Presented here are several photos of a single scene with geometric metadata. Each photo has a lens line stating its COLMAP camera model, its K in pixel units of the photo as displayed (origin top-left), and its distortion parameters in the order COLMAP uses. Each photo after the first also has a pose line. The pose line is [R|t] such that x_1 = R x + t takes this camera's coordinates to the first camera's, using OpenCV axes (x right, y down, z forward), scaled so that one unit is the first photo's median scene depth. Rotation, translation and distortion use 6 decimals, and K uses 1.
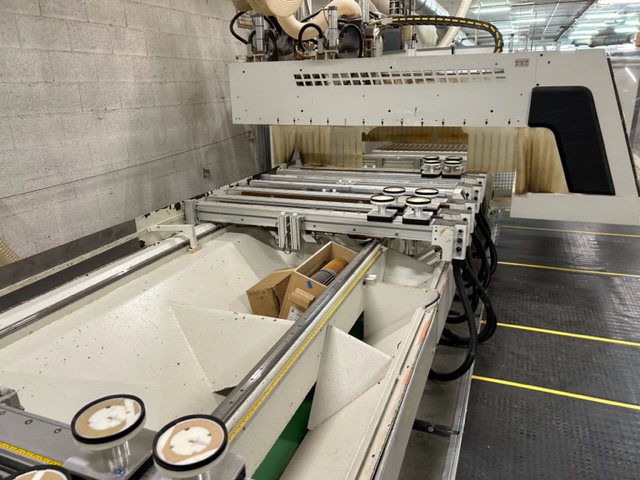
lens RADIAL K [[482.7, 0, 319.3], [0, 482.7, 248.3], [0, 0, 1]] dist [0.053866, -0.062828]
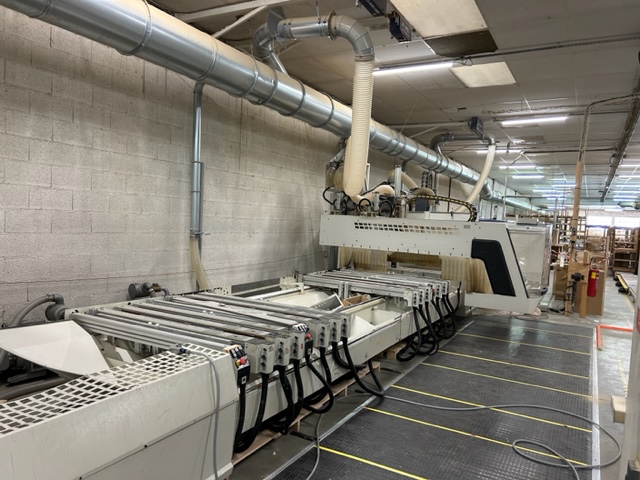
lens RADIAL K [[482.7, 0, 326.7], [0, 482.7, 246.7], [0, 0, 1]] dist [0.053866, -0.062828]
pose [[0.989668, 0.081378, -0.118042, 0.072463], [-0.109670, 0.959993, -0.257655, 0.238002], [0.092352, 0.267938, 0.959000, -0.816022]]
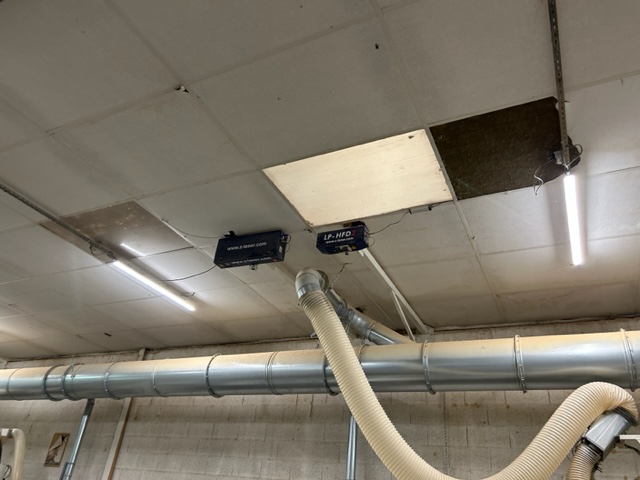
lens RADIAL K [[482.7, 0, 326.5], [0, 482.7, 245.4], [0, 0, 1]] dist [0.053866, -0.062828]
pose [[-0.077711, -0.480786, -0.873387, 1.001870], [-0.405240, 0.815636, -0.412938, -0.356600], [0.910901, 0.321842, -0.258218, 0.725348]]
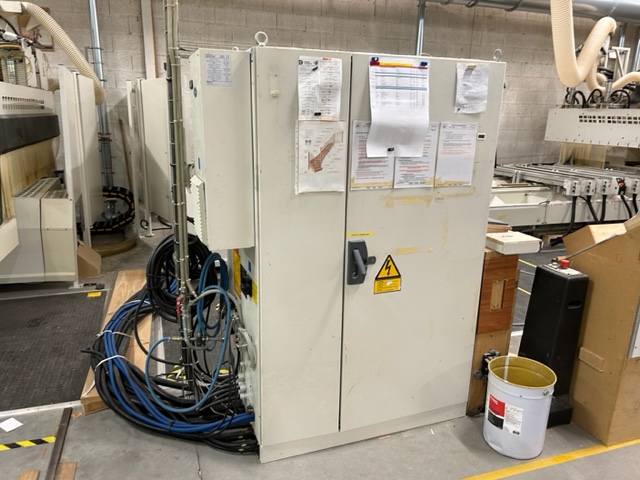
lens RADIAL K [[482.7, 0, 314.0], [0, 482.7, 240.5], [0, 0, 1]] dist [0.053866, -0.062828]
pose [[0.644585, 0.230052, -0.729100, 0.760073], [-0.280728, 0.958257, 0.054170, 0.277906], [0.711127, 0.169762, 0.682260, -0.898690]]
